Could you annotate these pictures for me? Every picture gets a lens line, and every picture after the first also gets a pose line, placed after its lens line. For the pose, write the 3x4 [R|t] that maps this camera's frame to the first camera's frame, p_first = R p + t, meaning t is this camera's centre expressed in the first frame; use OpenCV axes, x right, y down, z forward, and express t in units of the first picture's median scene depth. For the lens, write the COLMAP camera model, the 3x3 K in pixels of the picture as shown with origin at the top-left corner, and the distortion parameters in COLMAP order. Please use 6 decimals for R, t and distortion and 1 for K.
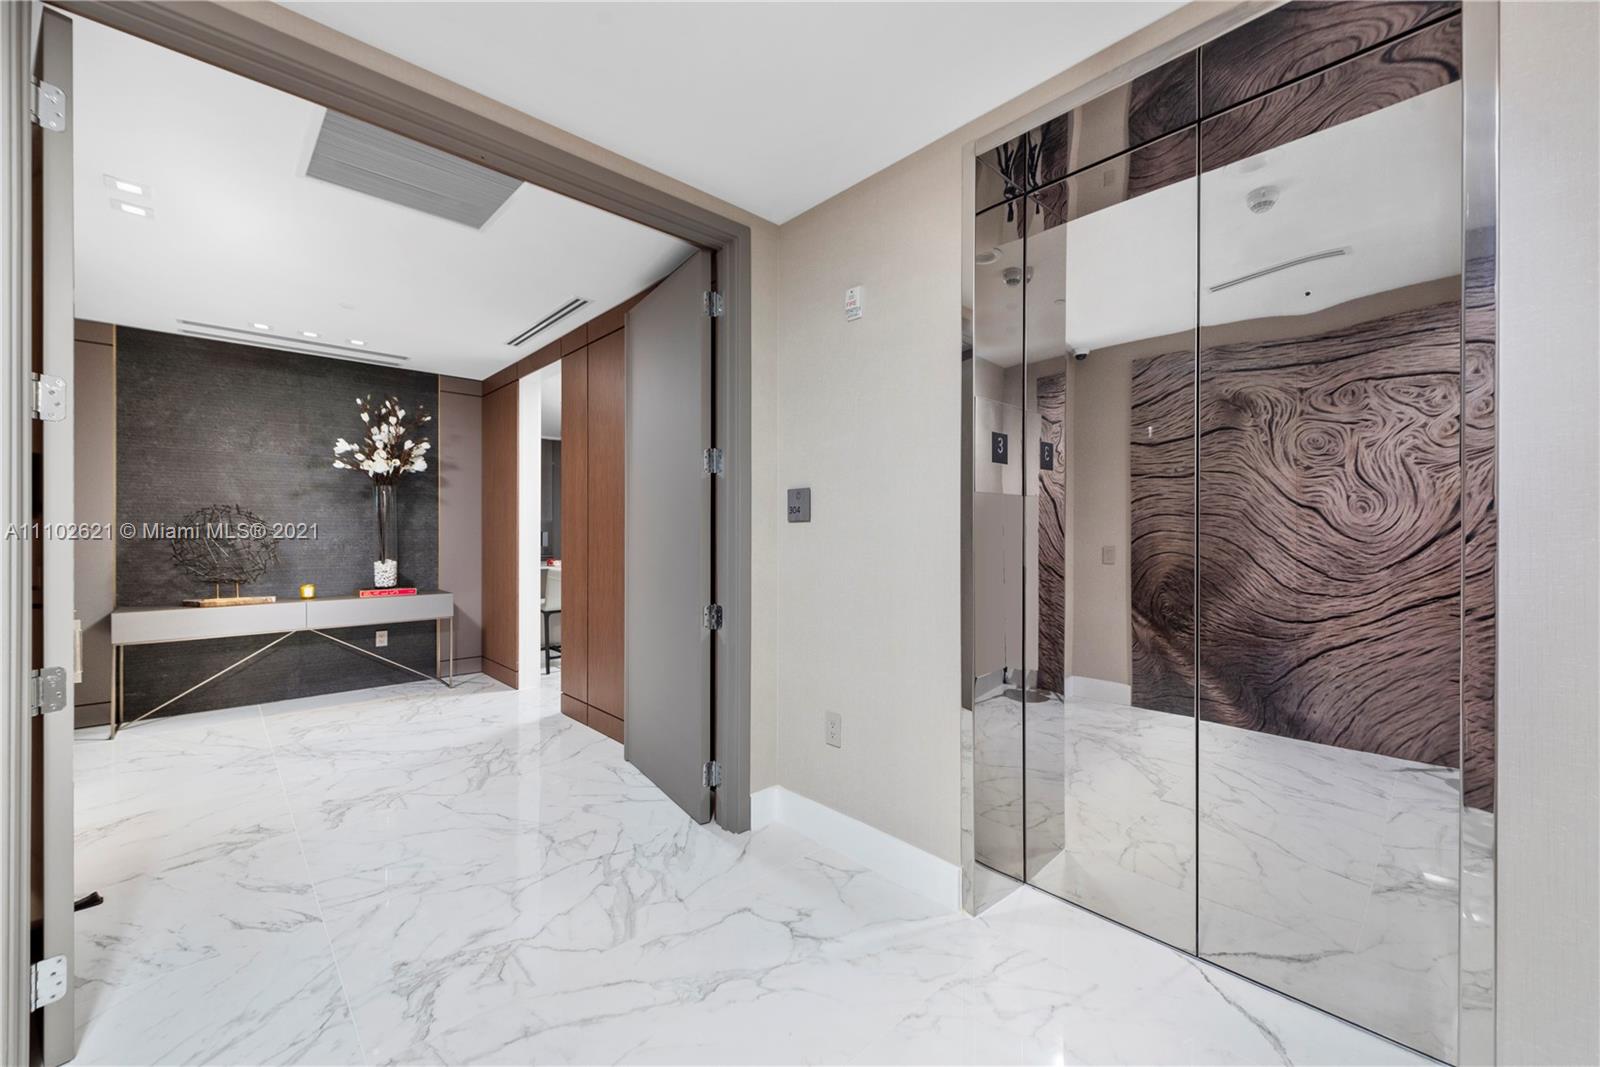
lens RADIAL K [[633.1, 0, 811.5], [0, 633.1, 532.3], [0, 0, 1]] dist [0.002475, 0.000040]
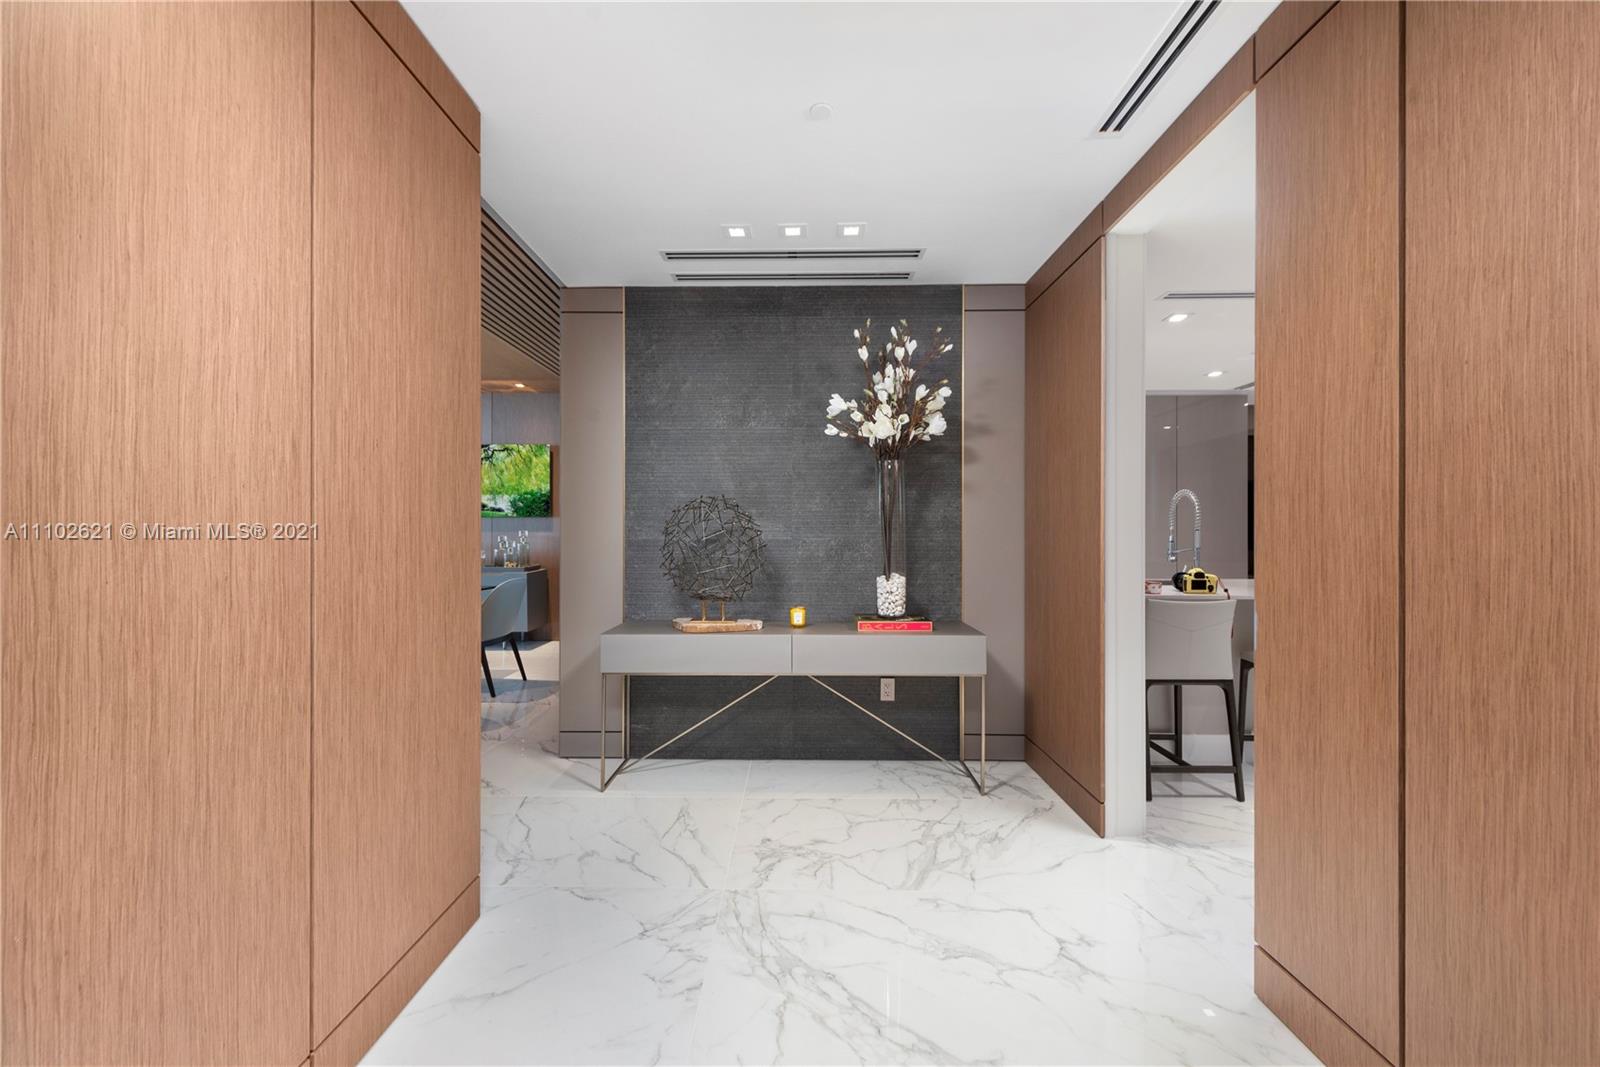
lens RADIAL K [[633.1, 0, 803.7], [0, 633.1, 532.2], [0, 0, 1]] dist [0.002475, 0.000040]
pose [[0.726252, -0.000680, -0.687428, -0.295453], [0.000782, 1.000000, -0.000162, -0.000003], [0.687428, -0.000419, 0.726253, 0.474195]]
